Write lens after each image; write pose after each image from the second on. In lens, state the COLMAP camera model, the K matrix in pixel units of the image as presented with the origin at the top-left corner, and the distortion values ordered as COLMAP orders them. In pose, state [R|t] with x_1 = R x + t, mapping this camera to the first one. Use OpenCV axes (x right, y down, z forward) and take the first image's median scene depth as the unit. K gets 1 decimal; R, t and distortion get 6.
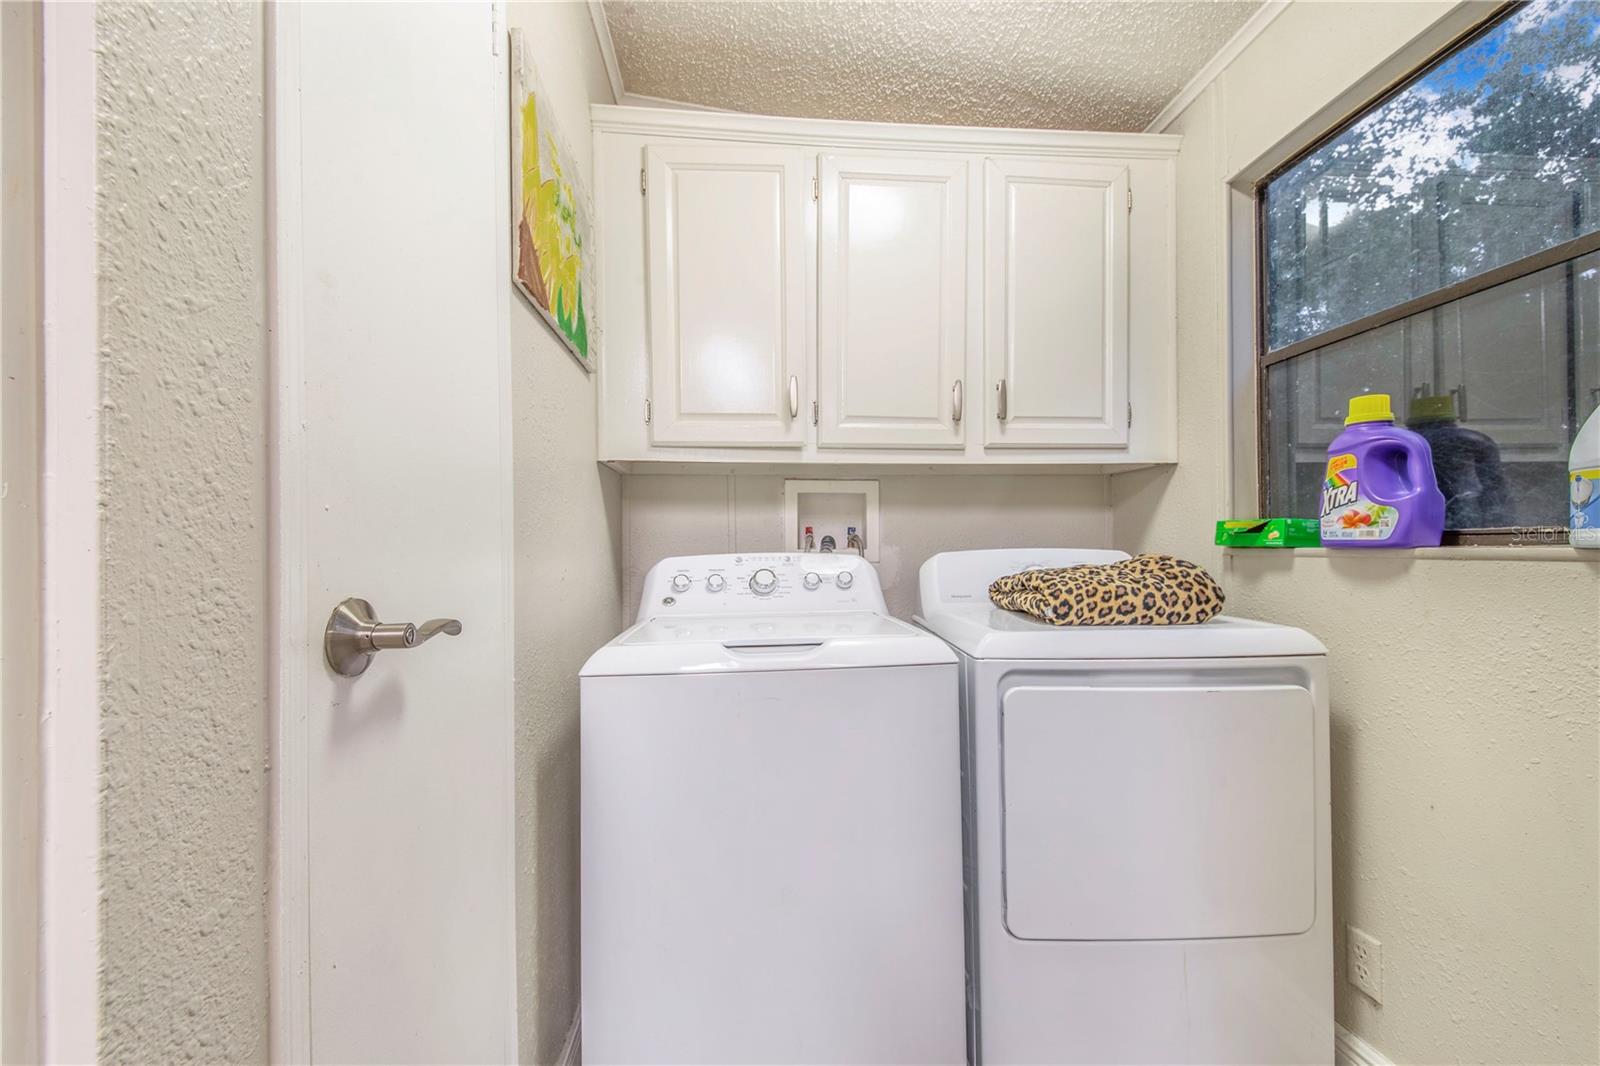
lens RADIAL K [[640.9, 0, 798.1], [0, 640.9, 537.5], [0, 0, 1]] dist [0.010410, -0.003111]
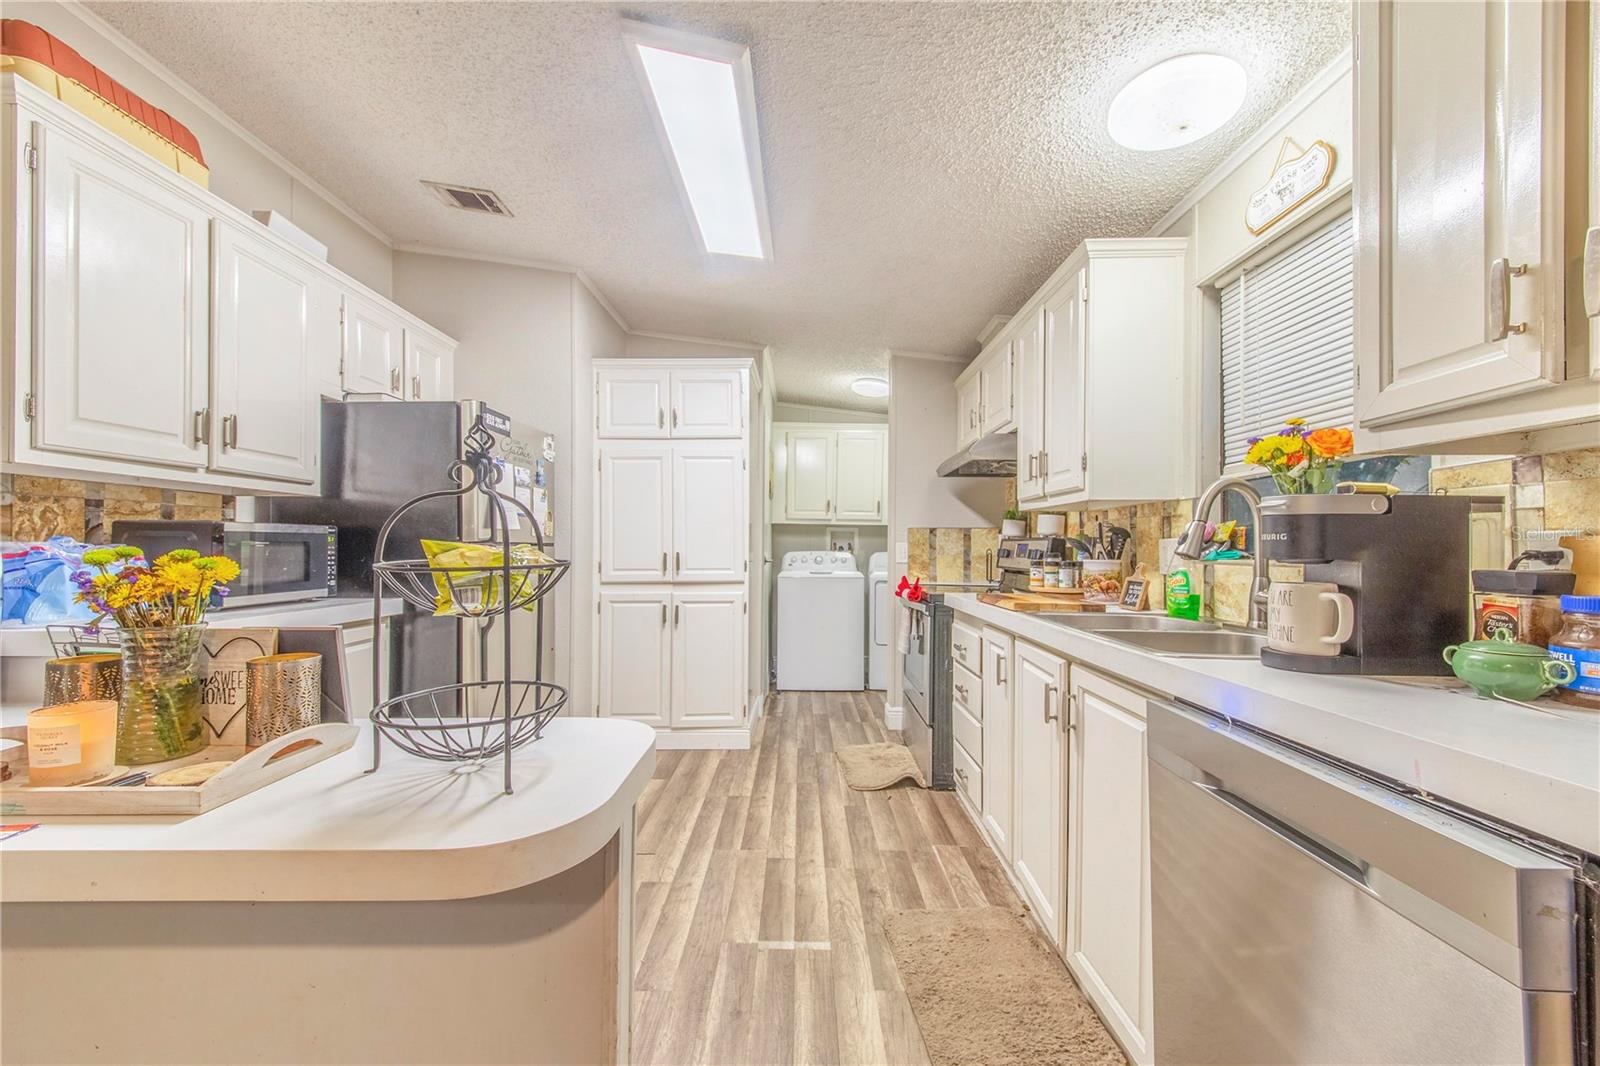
lens RADIAL K [[640.9, 0, 800.9], [0, 640.9, 538.3], [0, 0, 1]] dist [0.010410, -0.003111]
pose [[0.996311, 0.011533, -0.085035, 0.122471], [-0.012343, 0.999883, -0.009007, -0.010250], [0.084921, 0.010023, 0.996337, -2.129854]]
